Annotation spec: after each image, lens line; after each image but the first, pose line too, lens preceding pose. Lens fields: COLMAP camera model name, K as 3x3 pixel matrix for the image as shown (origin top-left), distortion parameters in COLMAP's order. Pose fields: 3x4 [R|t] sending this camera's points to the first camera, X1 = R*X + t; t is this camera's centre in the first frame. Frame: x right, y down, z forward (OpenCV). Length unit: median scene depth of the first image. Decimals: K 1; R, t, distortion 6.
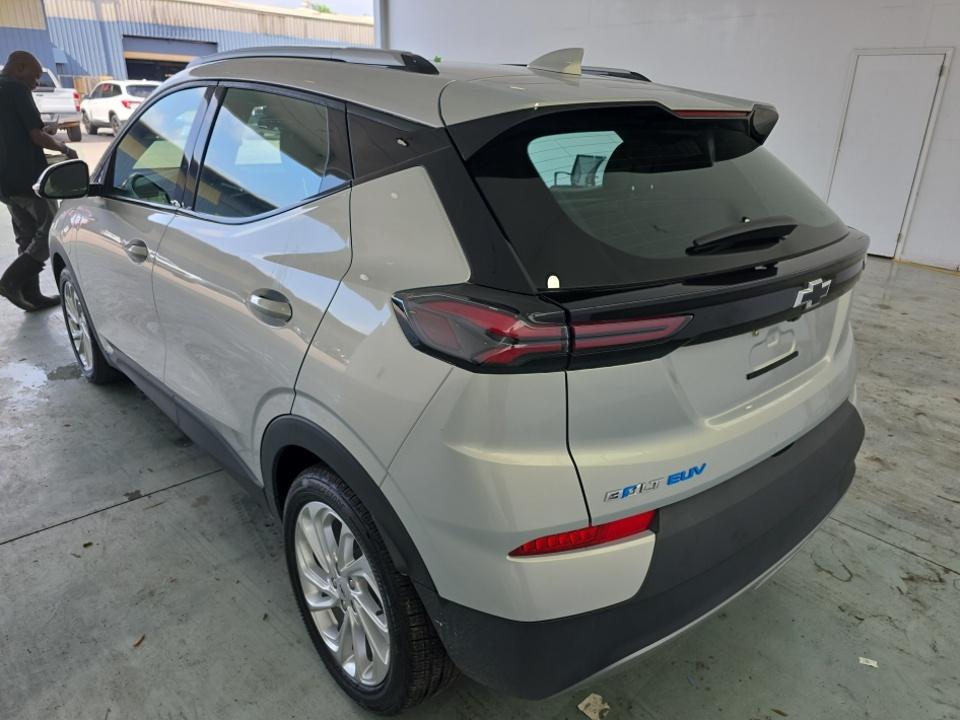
lens RADIAL K [[651.2, 0, 480.0], [0, 651.2, 360.0], [0, 0, 1]] dist [0.006419, 0.001814]
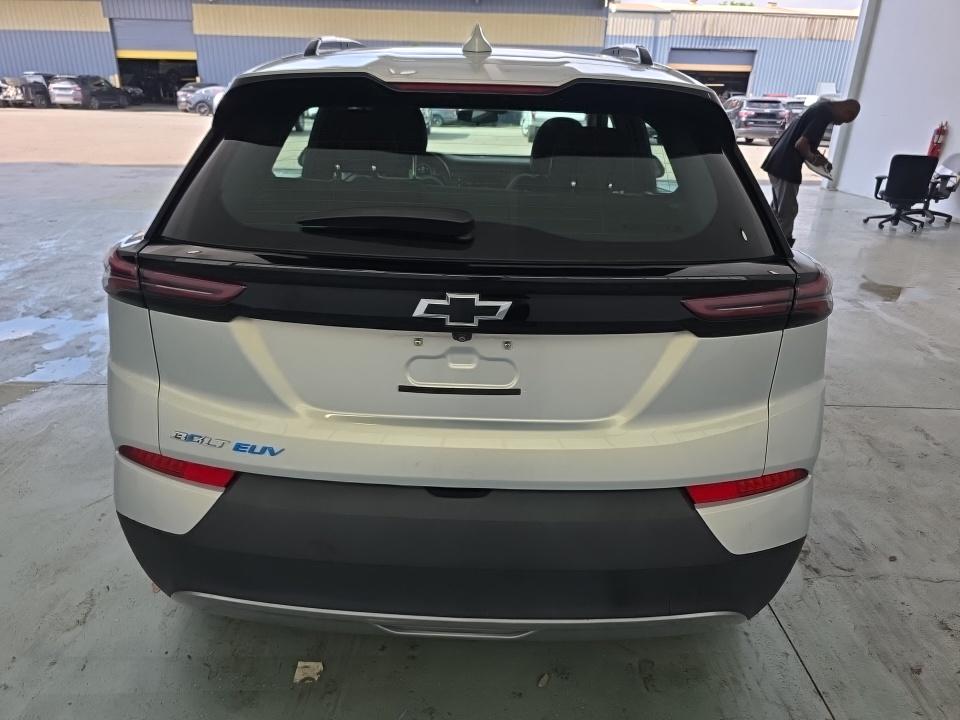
lens RADIAL K [[636.3, 0, 480.4], [0, 636.3, 371.9], [0, 0, 1]] dist [0.008279, 0.004813]
pose [[0.744029, 0.262133, -0.614579, 0.865566], [-0.254524, 0.961668, 0.102040, -0.094007], [0.617769, 0.080504, 0.782228, 0.339307]]
